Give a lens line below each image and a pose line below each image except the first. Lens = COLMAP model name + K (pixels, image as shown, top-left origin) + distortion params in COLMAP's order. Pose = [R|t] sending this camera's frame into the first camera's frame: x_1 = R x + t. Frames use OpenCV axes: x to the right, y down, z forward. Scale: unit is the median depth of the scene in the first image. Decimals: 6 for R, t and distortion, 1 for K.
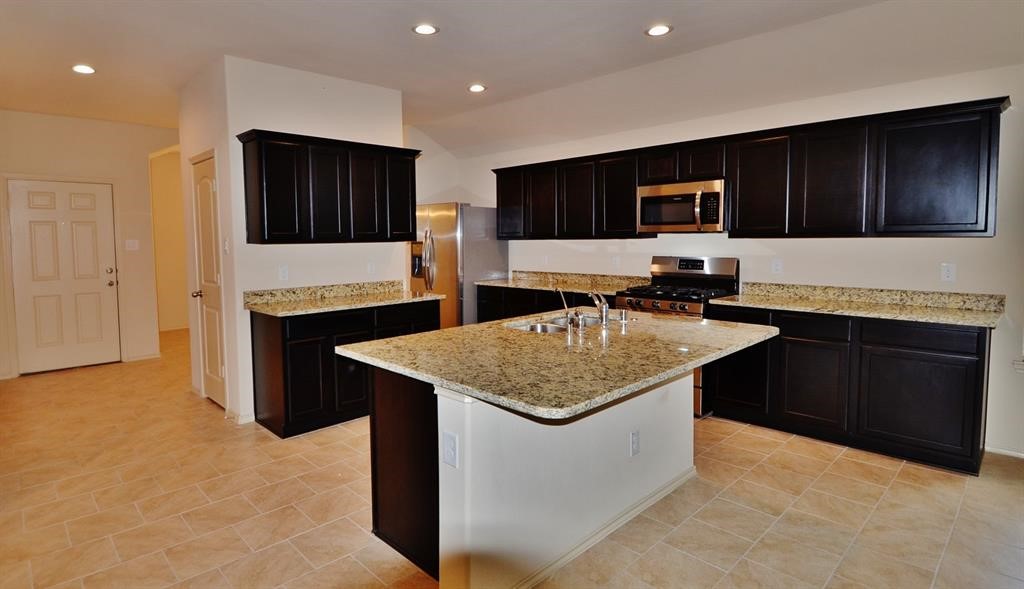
lens RADIAL K [[562.2, 0, 512.2], [0, 562.2, 272.6], [0, 0, 1]] dist [0.018368, -0.000029]
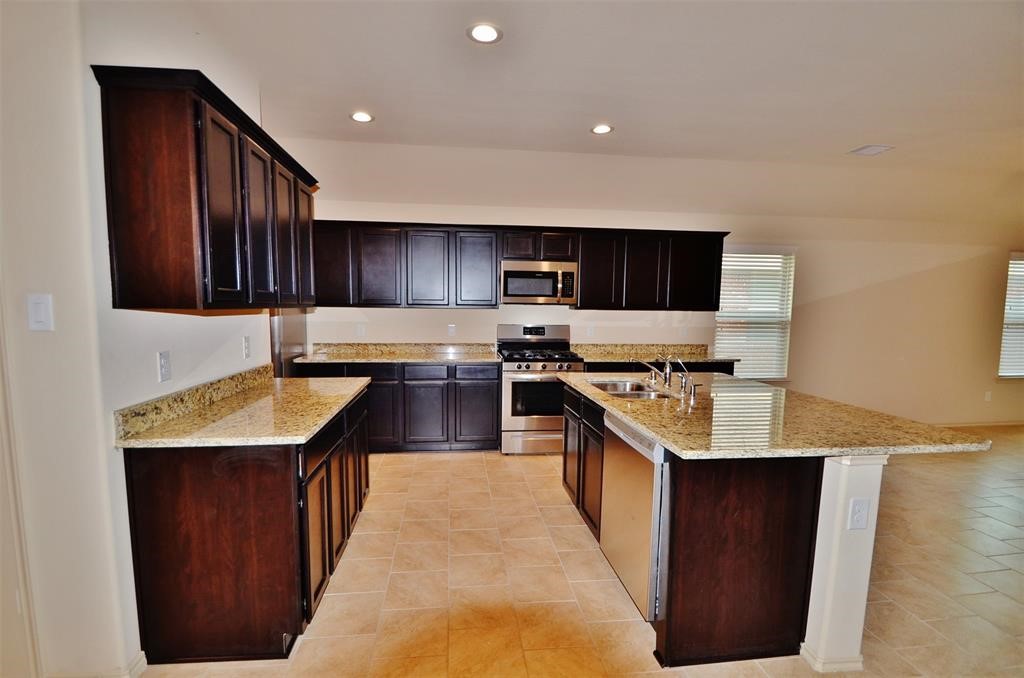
lens RADIAL K [[483.5, 0, 512.0], [0, 483.5, 339.0], [0, 0, 1]] dist [-0.000367, -0.000196]
pose [[0.589690, -0.036139, 0.806821, -0.574793], [0.031474, 0.999268, 0.021755, -0.023220], [-0.807017, 0.012566, 0.590395, 0.479094]]
